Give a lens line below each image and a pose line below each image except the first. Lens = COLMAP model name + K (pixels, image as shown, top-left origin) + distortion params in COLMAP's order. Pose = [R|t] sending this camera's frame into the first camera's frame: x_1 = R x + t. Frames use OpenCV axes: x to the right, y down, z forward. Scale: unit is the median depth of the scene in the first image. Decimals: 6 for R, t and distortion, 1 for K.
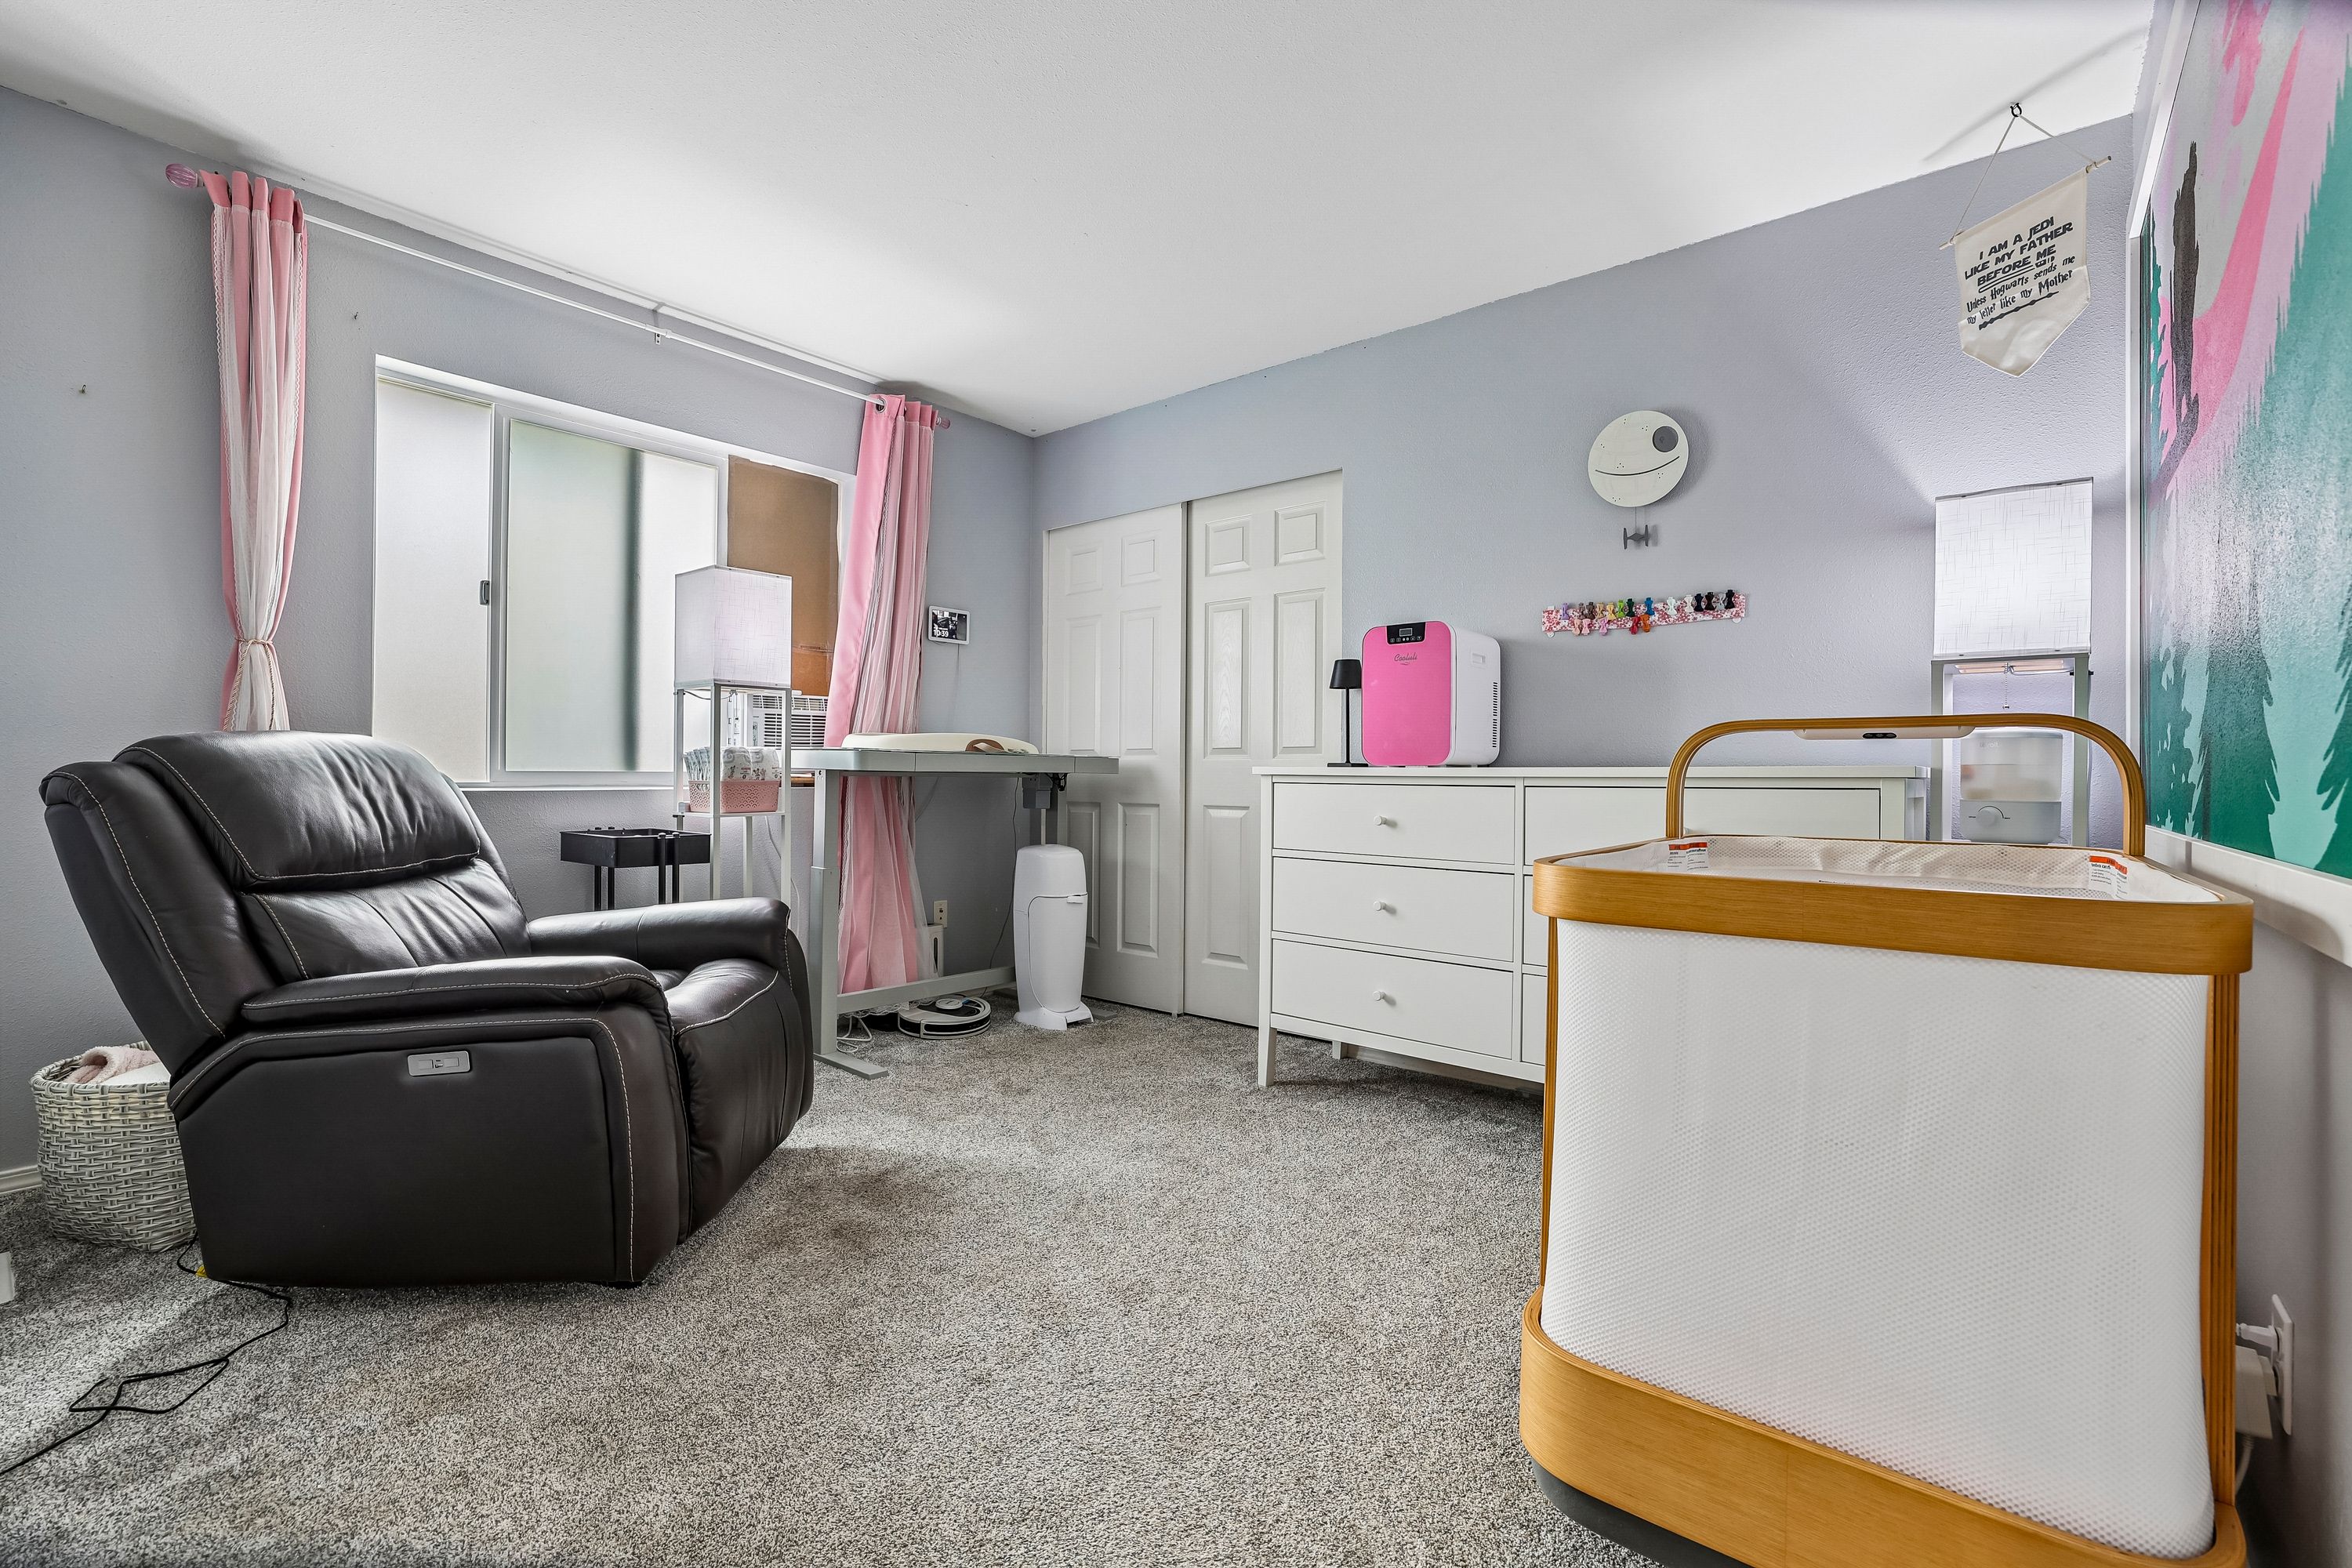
lens RADIAL K [[1004.8, 0, 1173.7], [0, 1004.8, 770.4], [0, 0, 1]] dist [-0.020555, 0.000218]
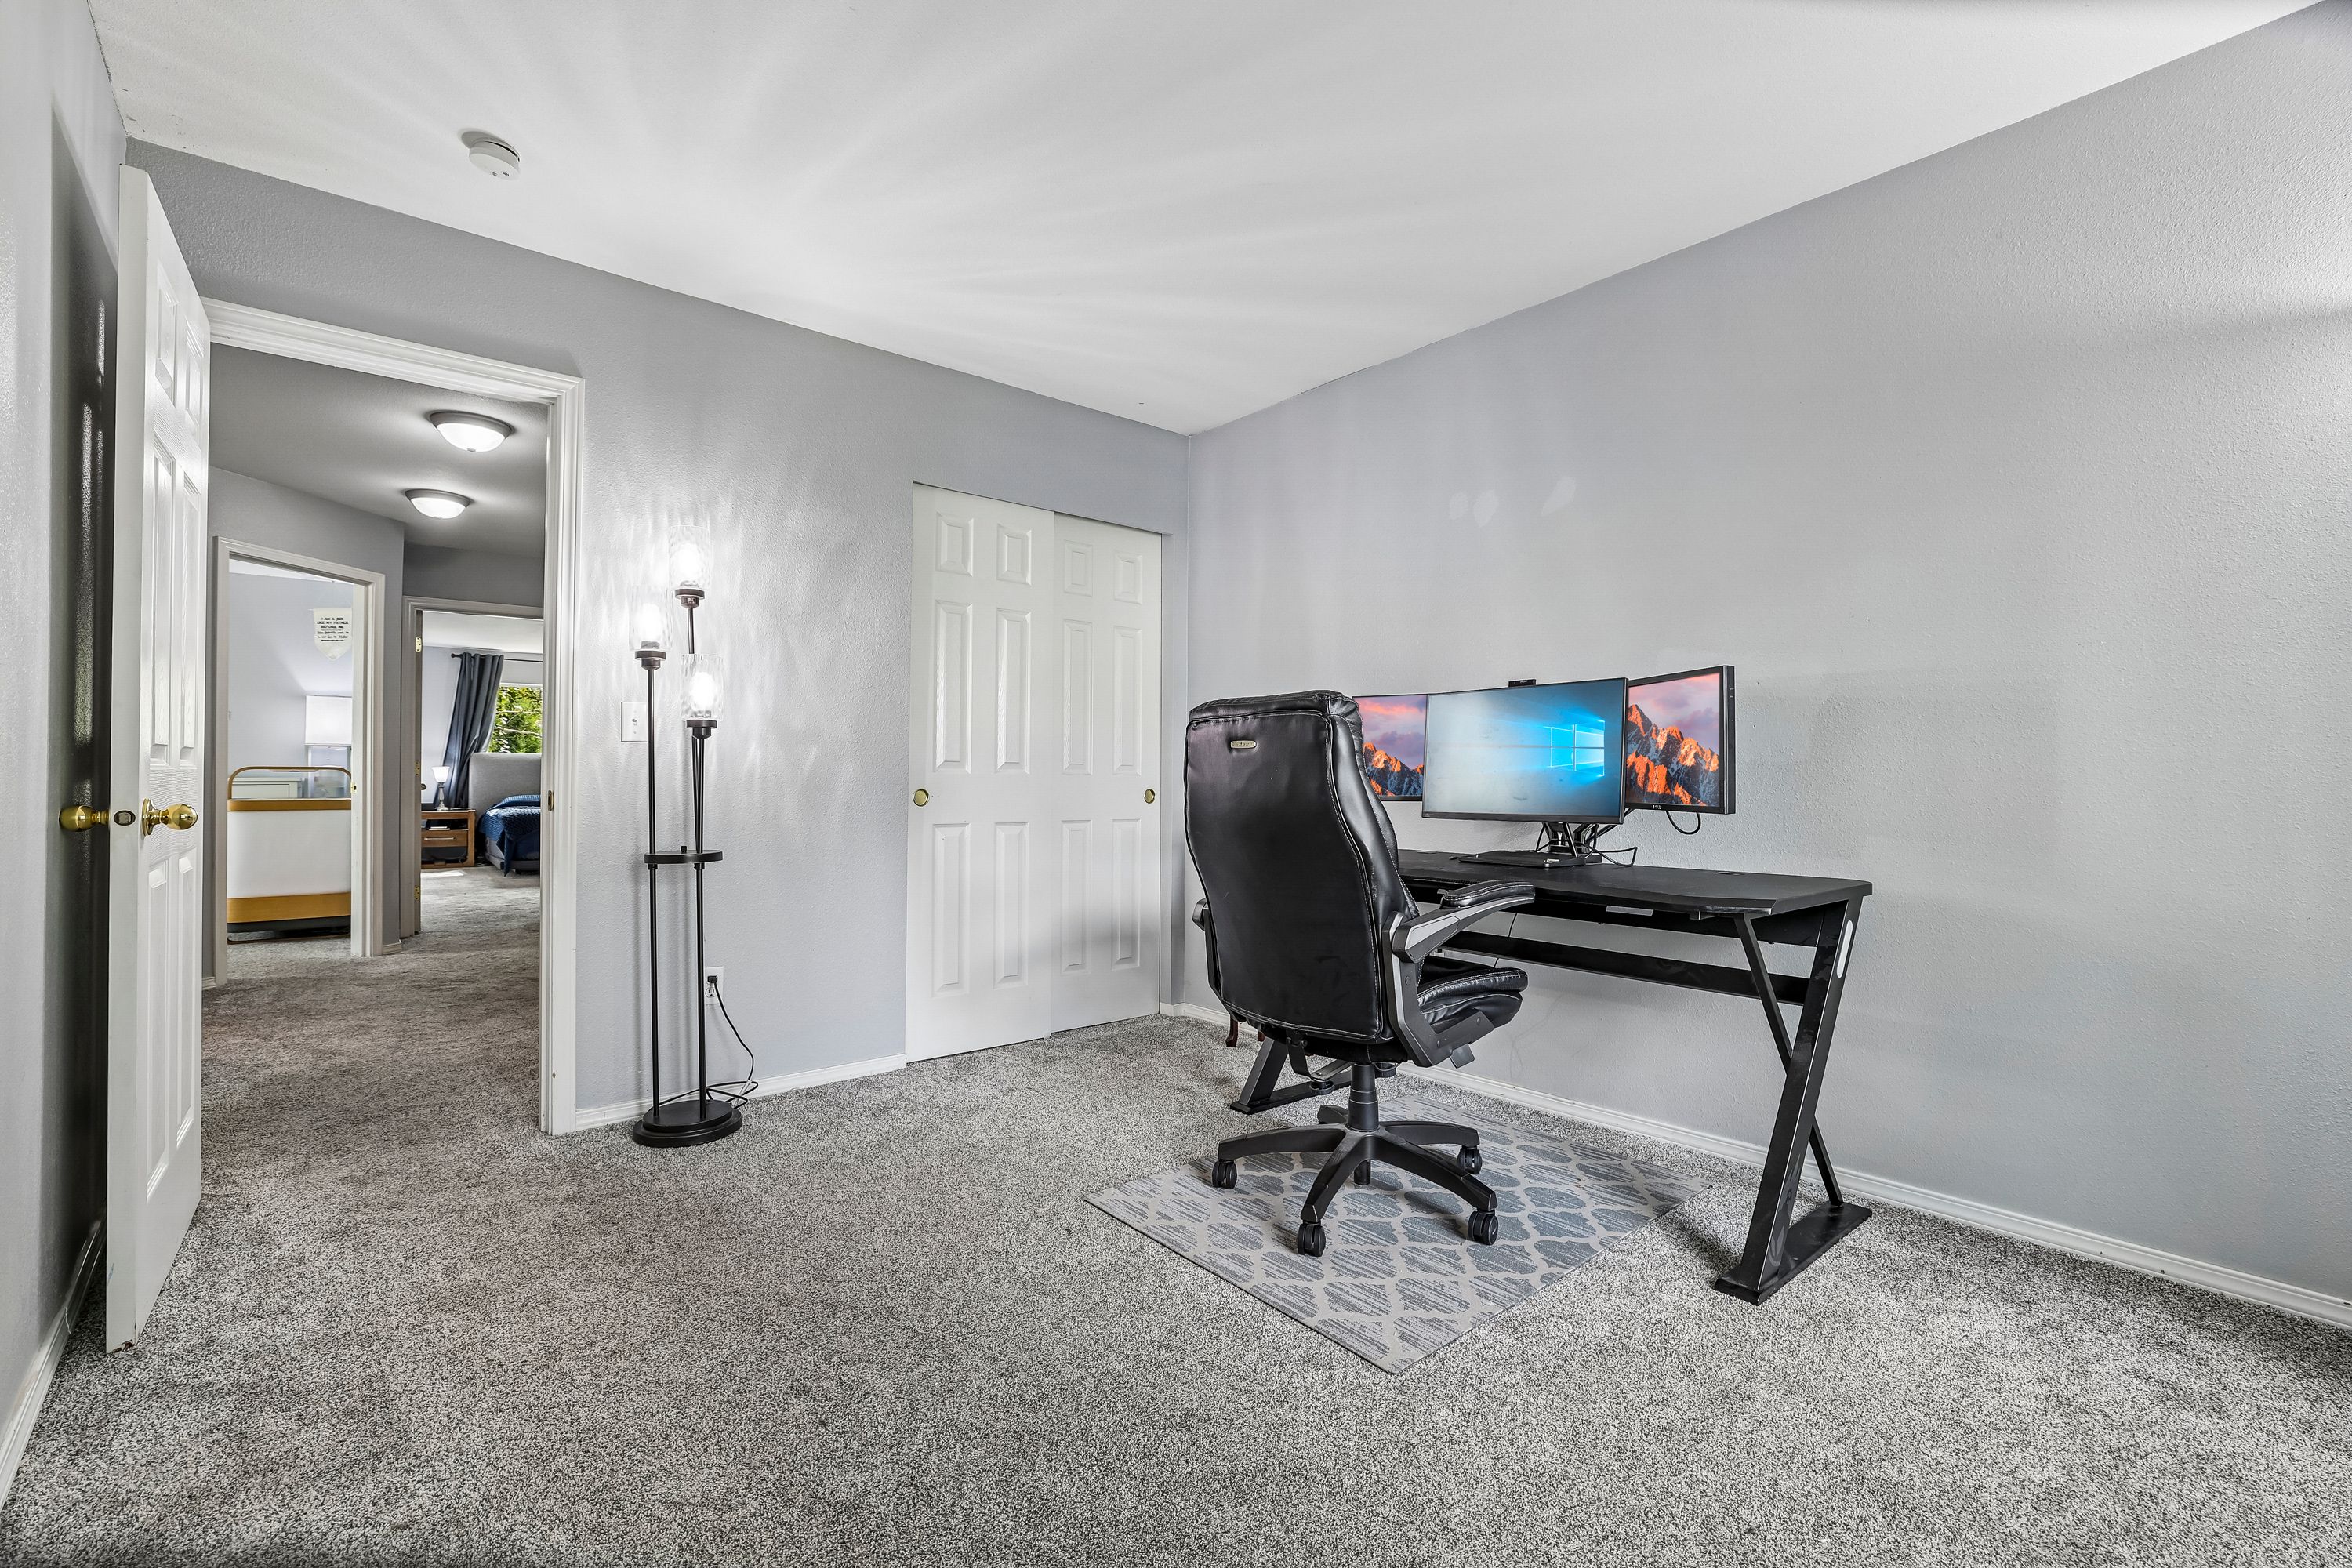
lens RADIAL K [[1004.8, 0, 1166.3], [0, 1004.8, 791.4], [0, 0, 1]] dist [-0.020555, 0.000218]
pose [[0.195913, -0.007060, 0.980596, -2.097797], [-0.003756, 0.999961, 0.007950, 0.003683], [-0.980614, -0.005241, 0.195879, -2.706590]]
